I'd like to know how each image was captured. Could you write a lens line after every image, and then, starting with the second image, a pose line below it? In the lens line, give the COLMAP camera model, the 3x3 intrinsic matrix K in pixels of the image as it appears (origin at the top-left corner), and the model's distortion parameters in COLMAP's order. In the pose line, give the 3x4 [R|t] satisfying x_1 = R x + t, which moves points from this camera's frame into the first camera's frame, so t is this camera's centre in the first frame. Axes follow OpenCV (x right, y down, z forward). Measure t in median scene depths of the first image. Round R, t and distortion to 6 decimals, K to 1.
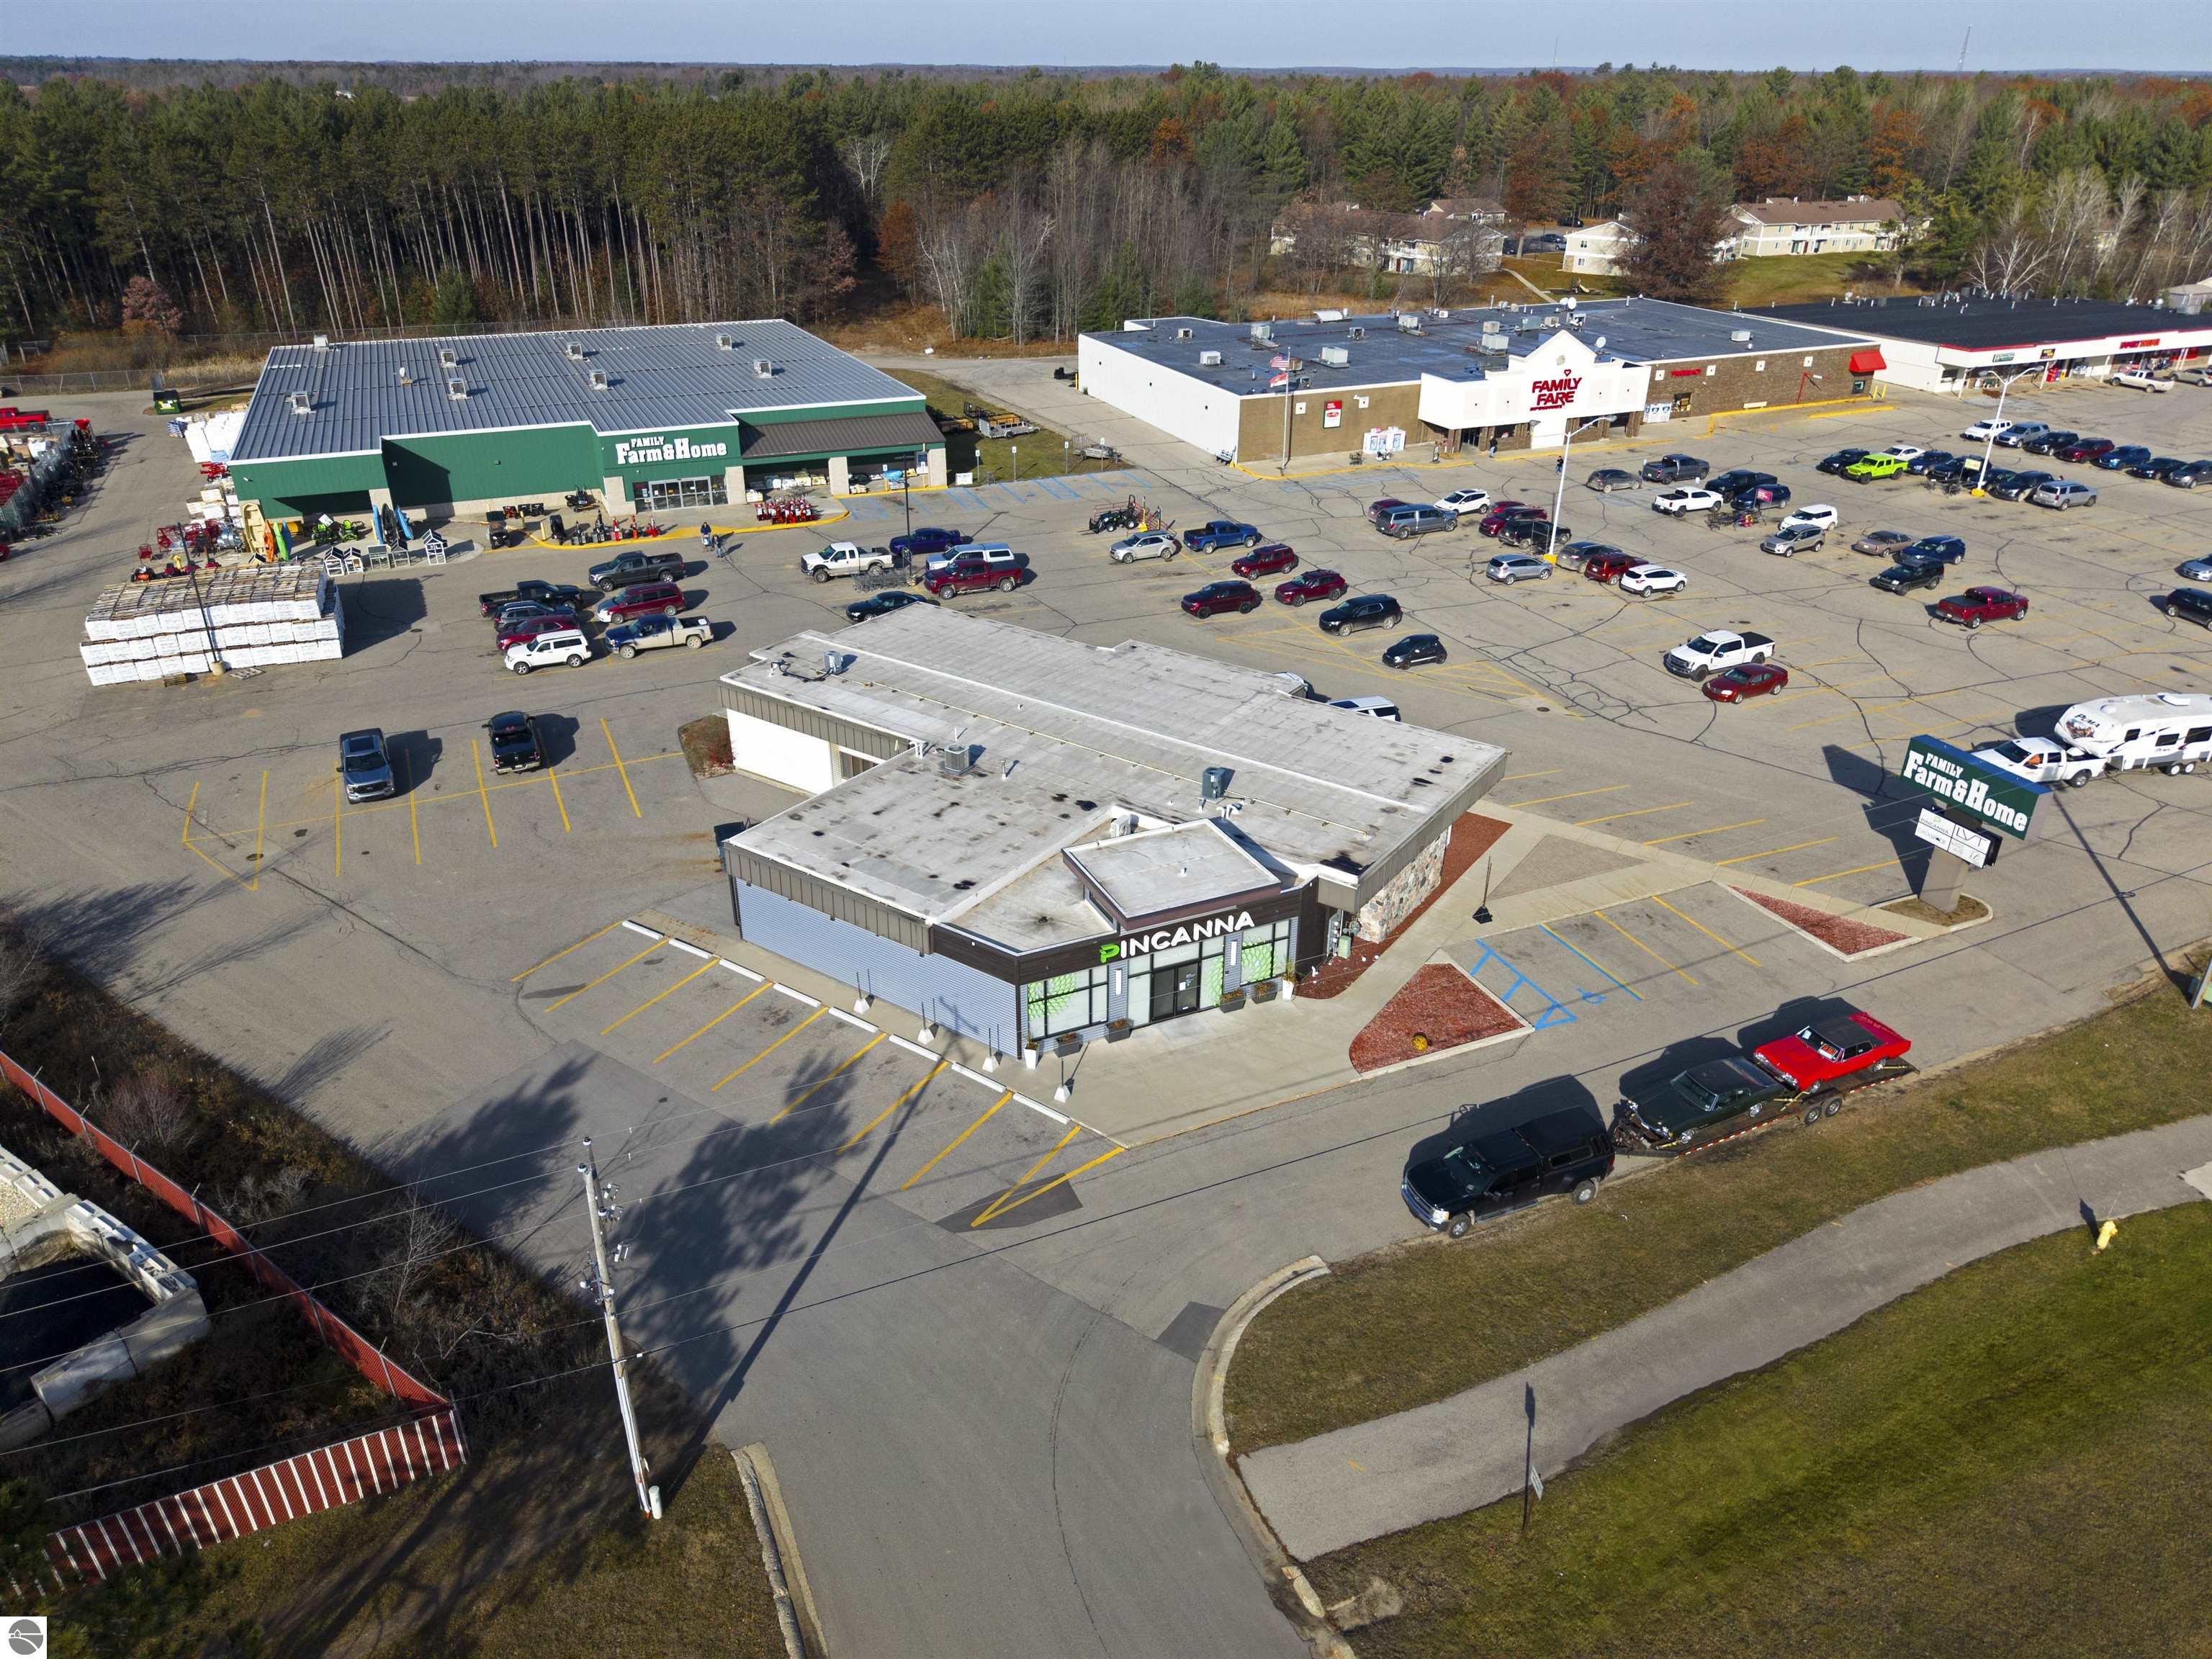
lens RADIAL K [[1495.8, 0, 1105.1], [0, 1495.8, 793.2], [0, 0, 1]] dist [0.044640, -0.047583]
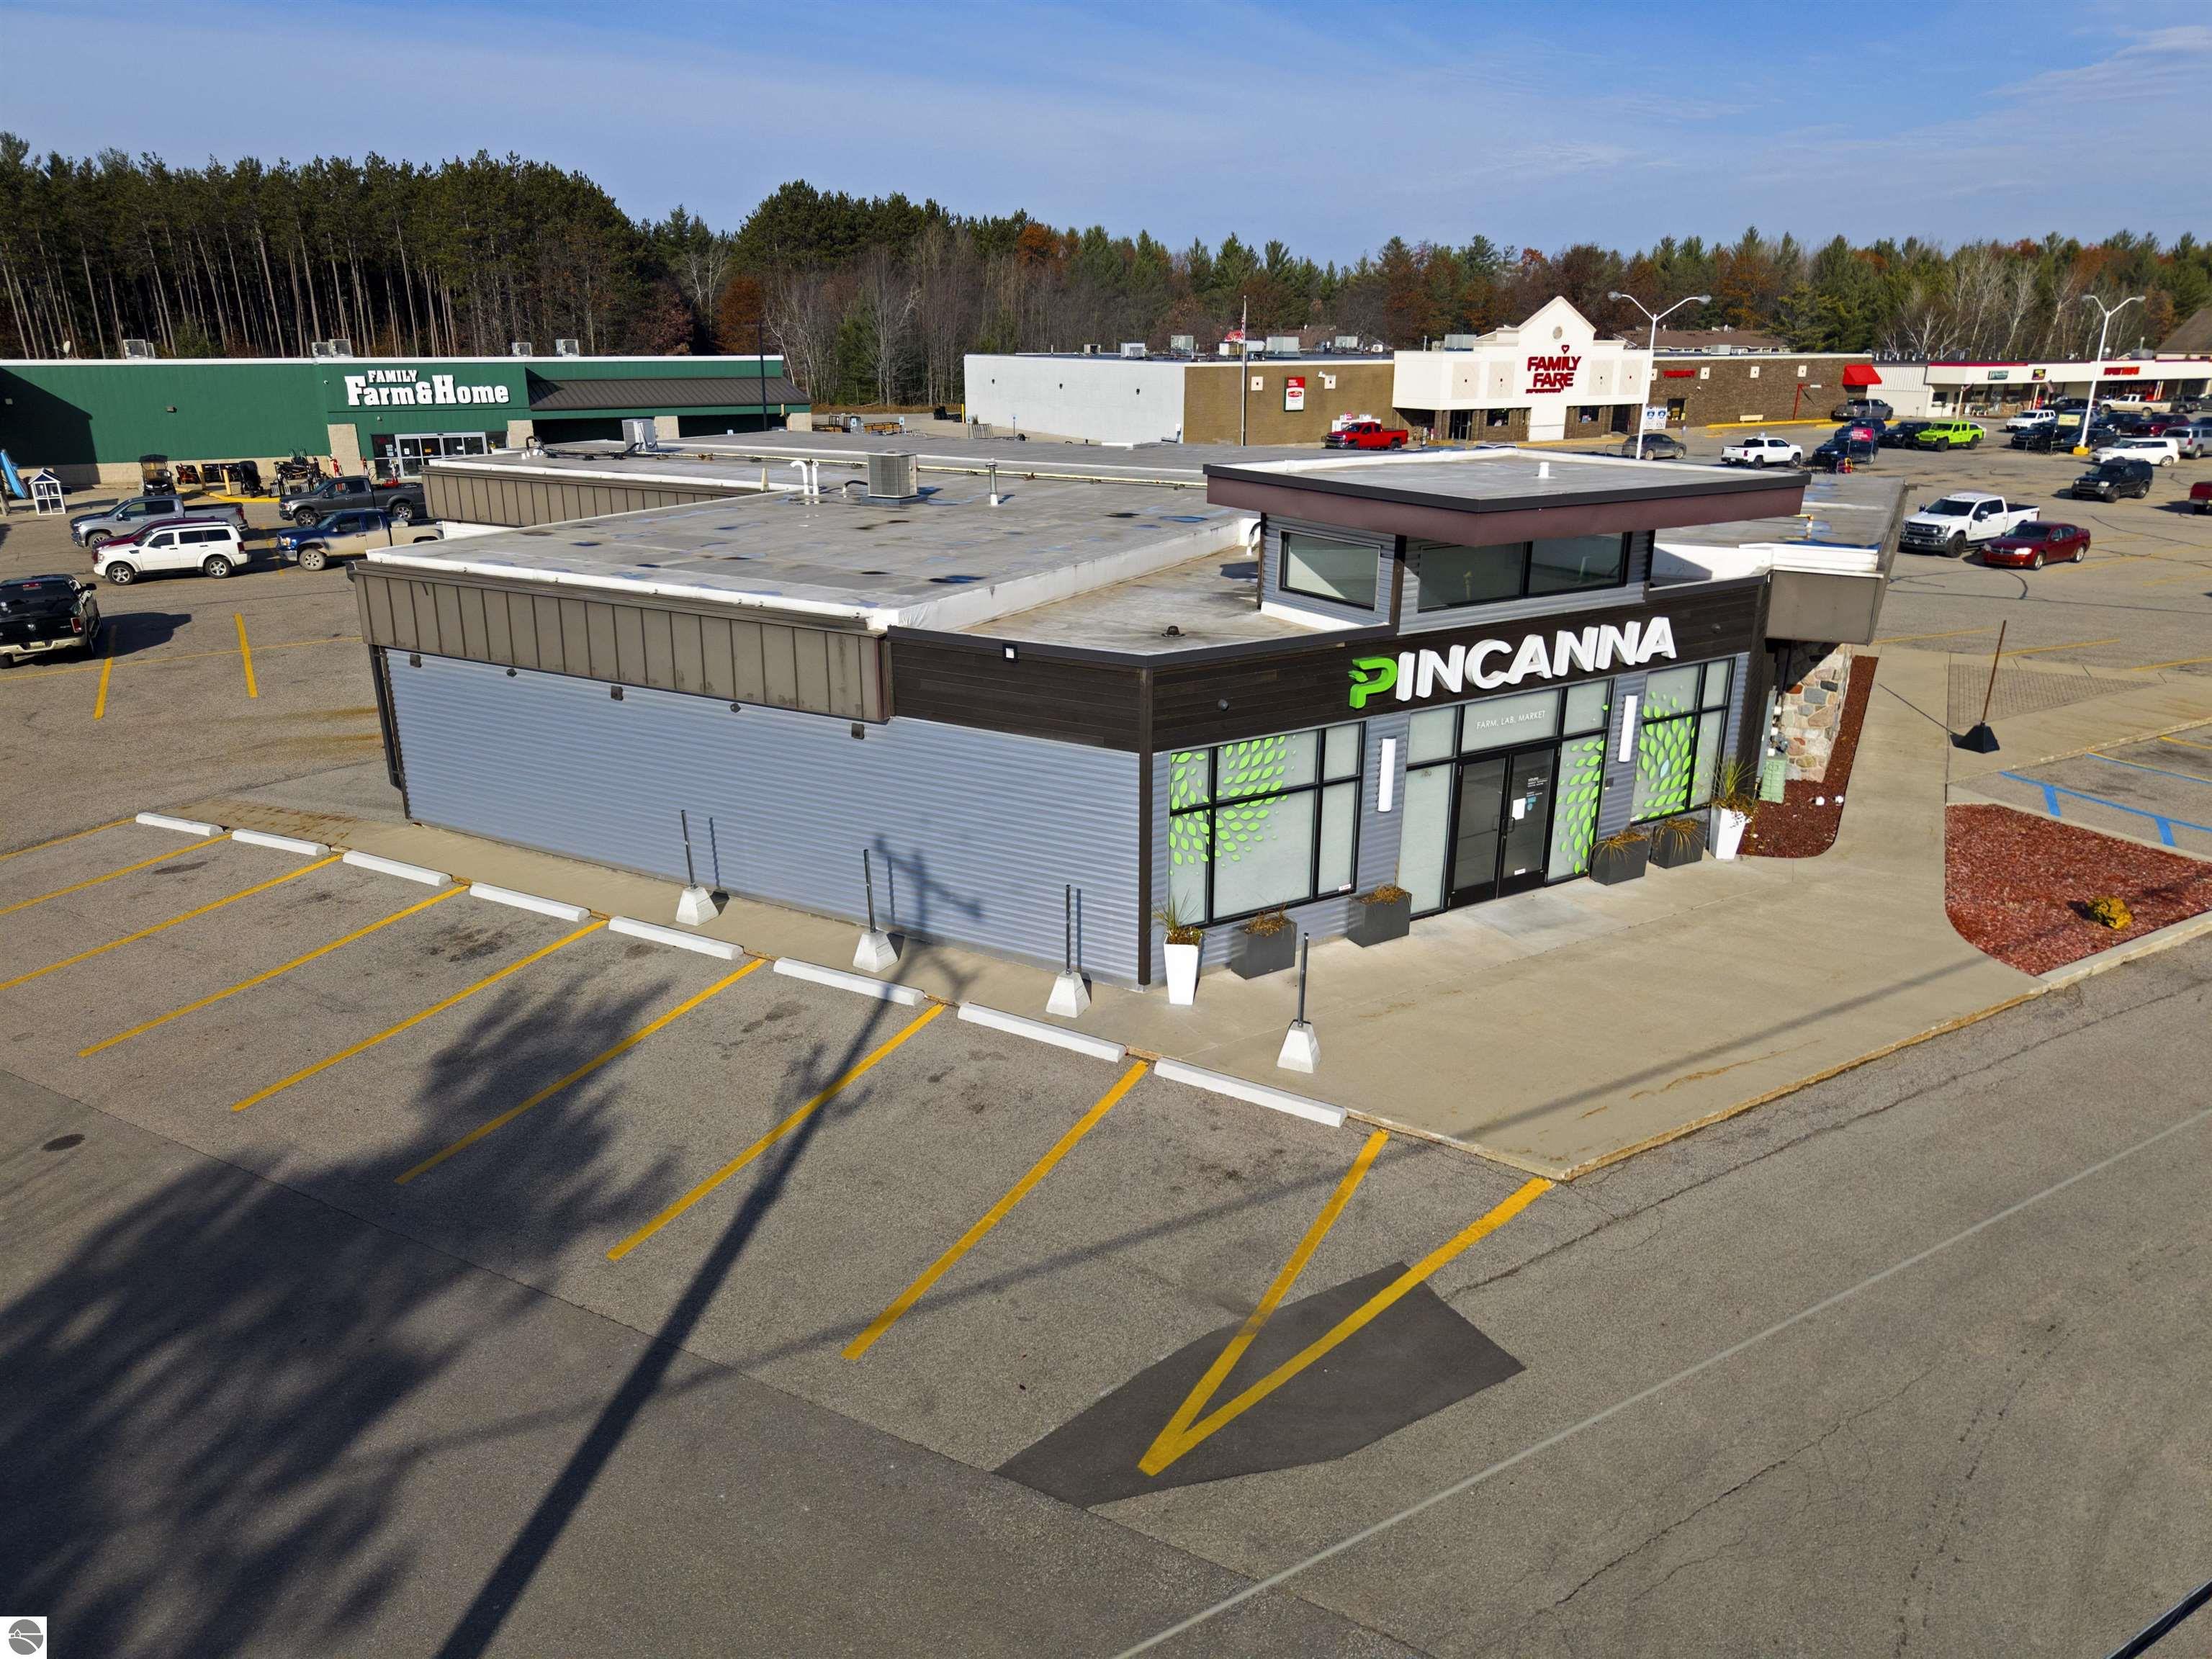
lens RADIAL K [[1476.3, 0, 1106.0], [0, 1476.3, 829.5], [0, 0, 1]] dist [0.019339, -0.017588]
pose [[0.994031, -0.040318, 0.101377, -0.061589], [0.052699, 0.991059, -0.122574, 0.111674], [-0.095528, 0.127184, 0.987268, 0.393025]]
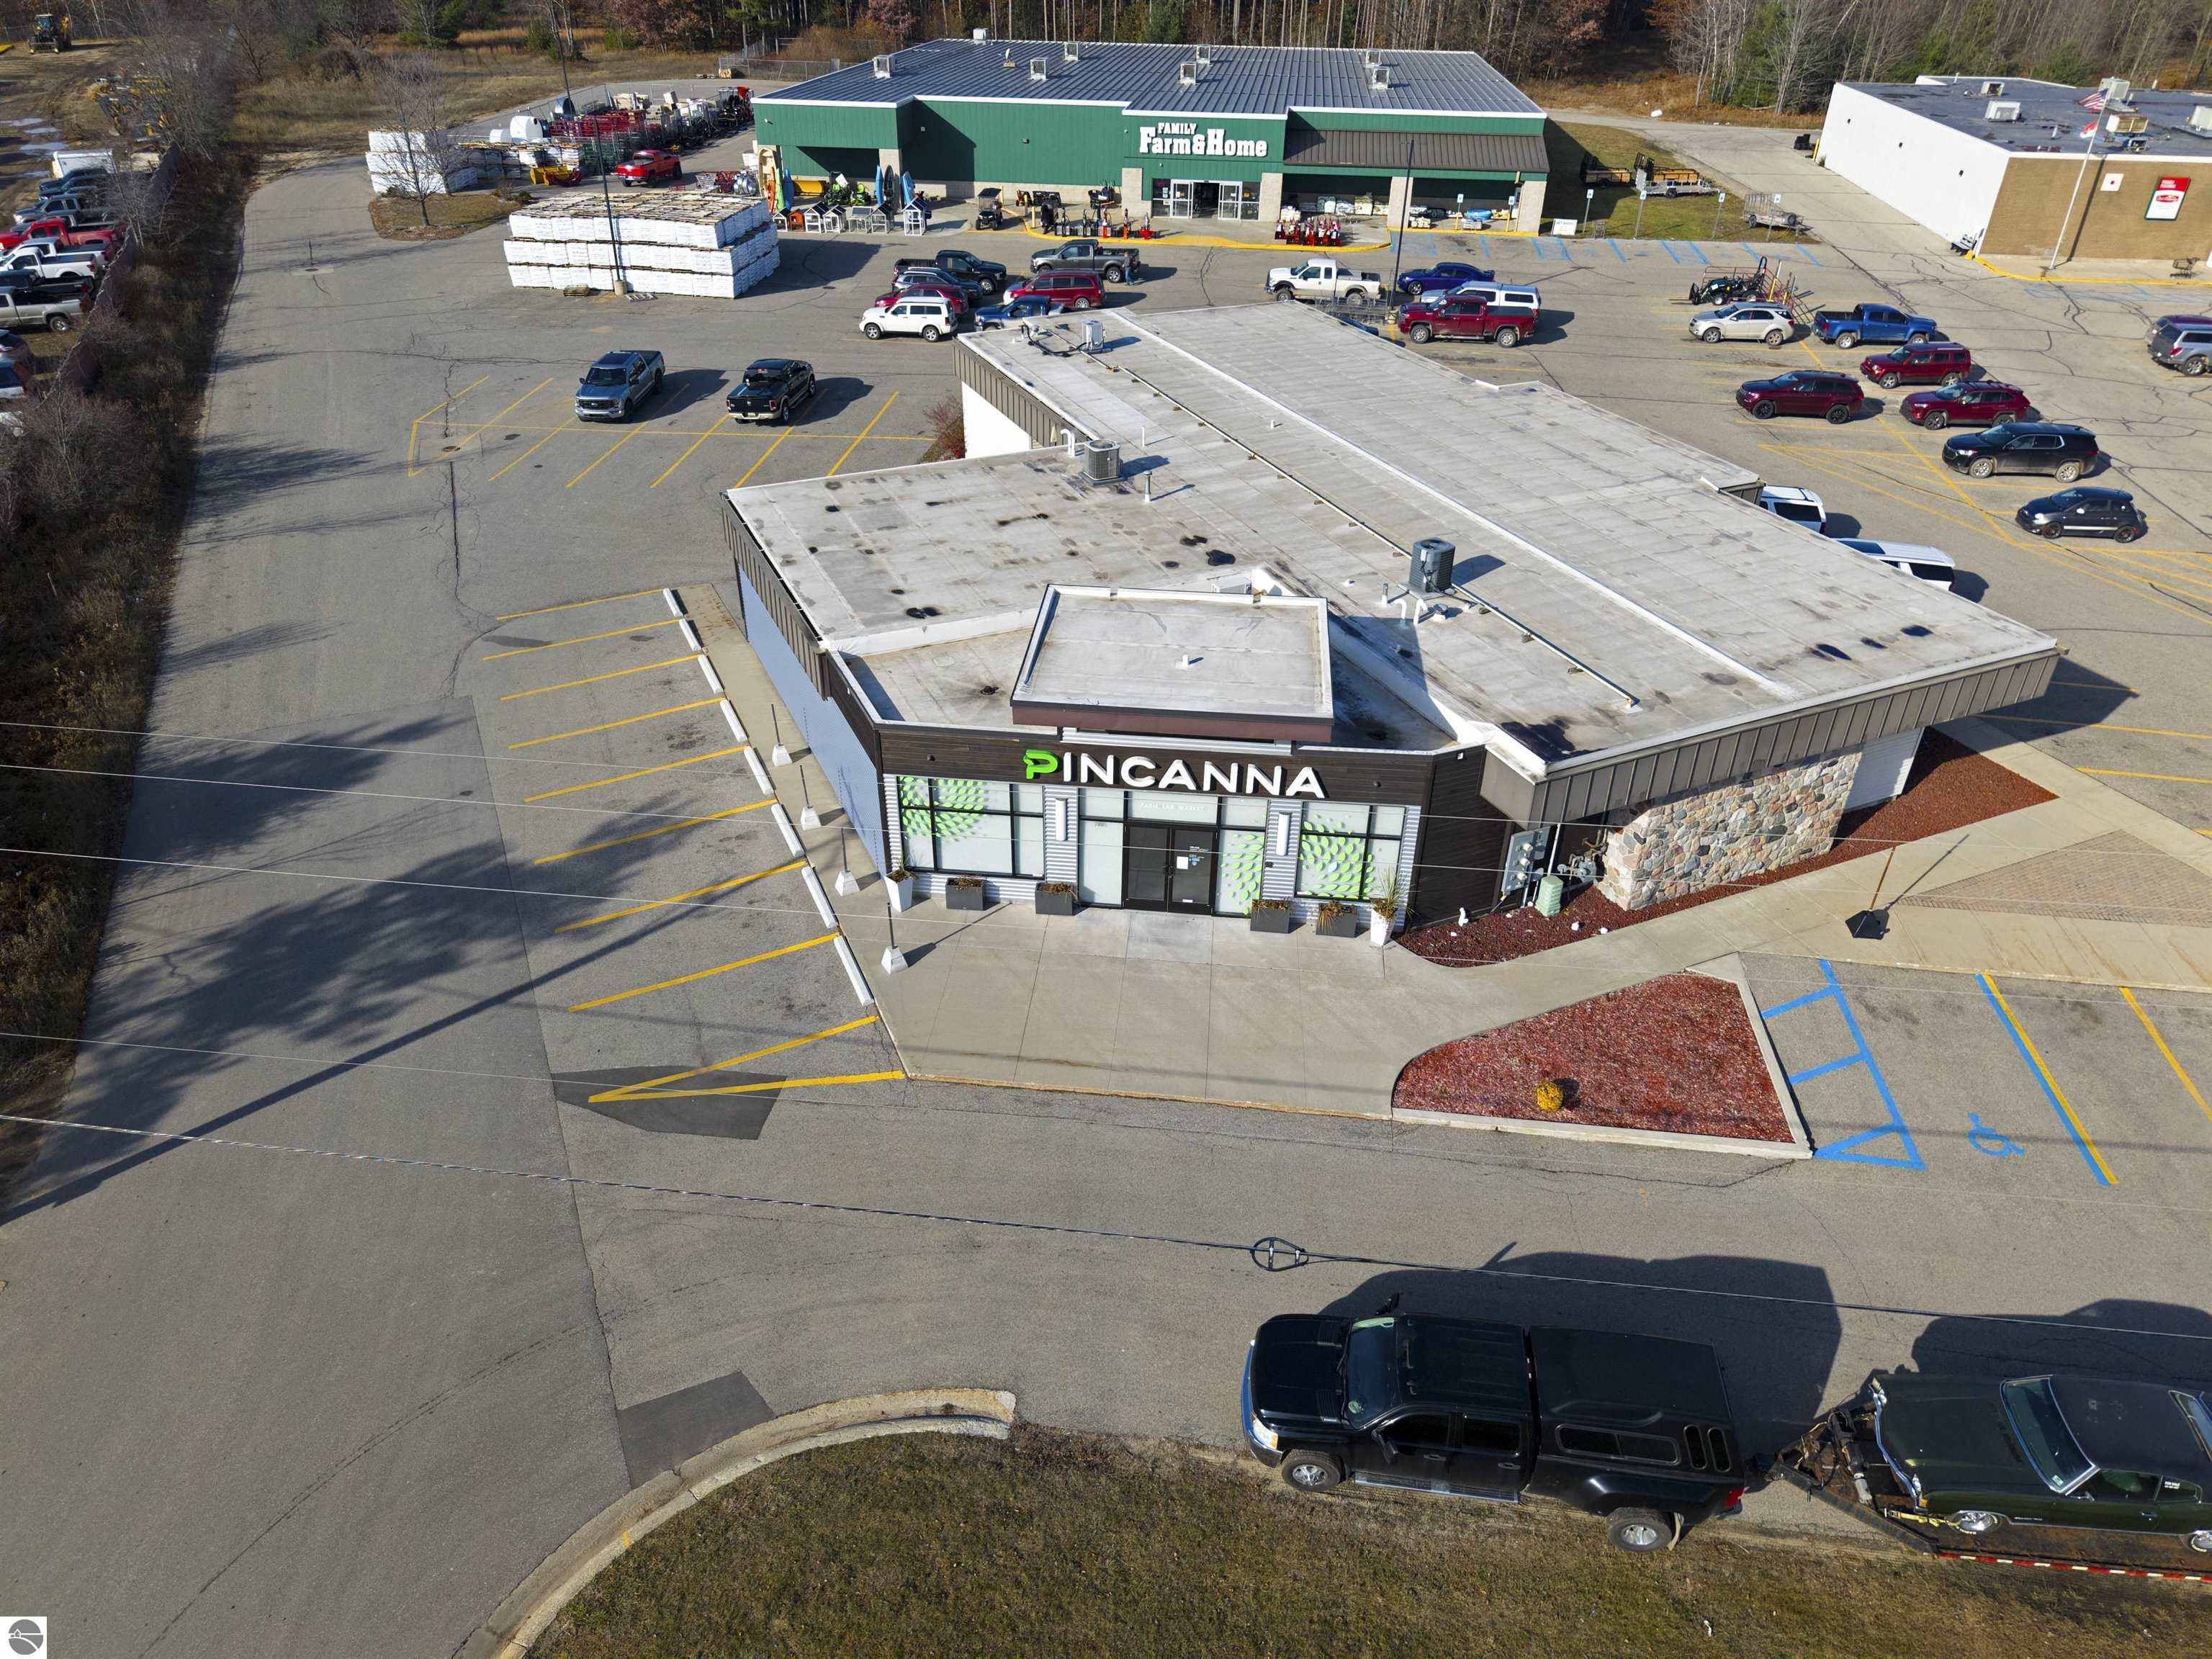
lens RADIAL K [[1495.8, 0, 1105.1], [0, 1495.8, 793.2], [0, 0, 1]] dist [0.044640, -0.047583]
pose [[0.857732, 0.270343, -0.437277, 0.173416], [-0.229394, 0.962462, 0.145073, 0.015617], [0.460081, -0.024125, 0.887549, 0.293789]]
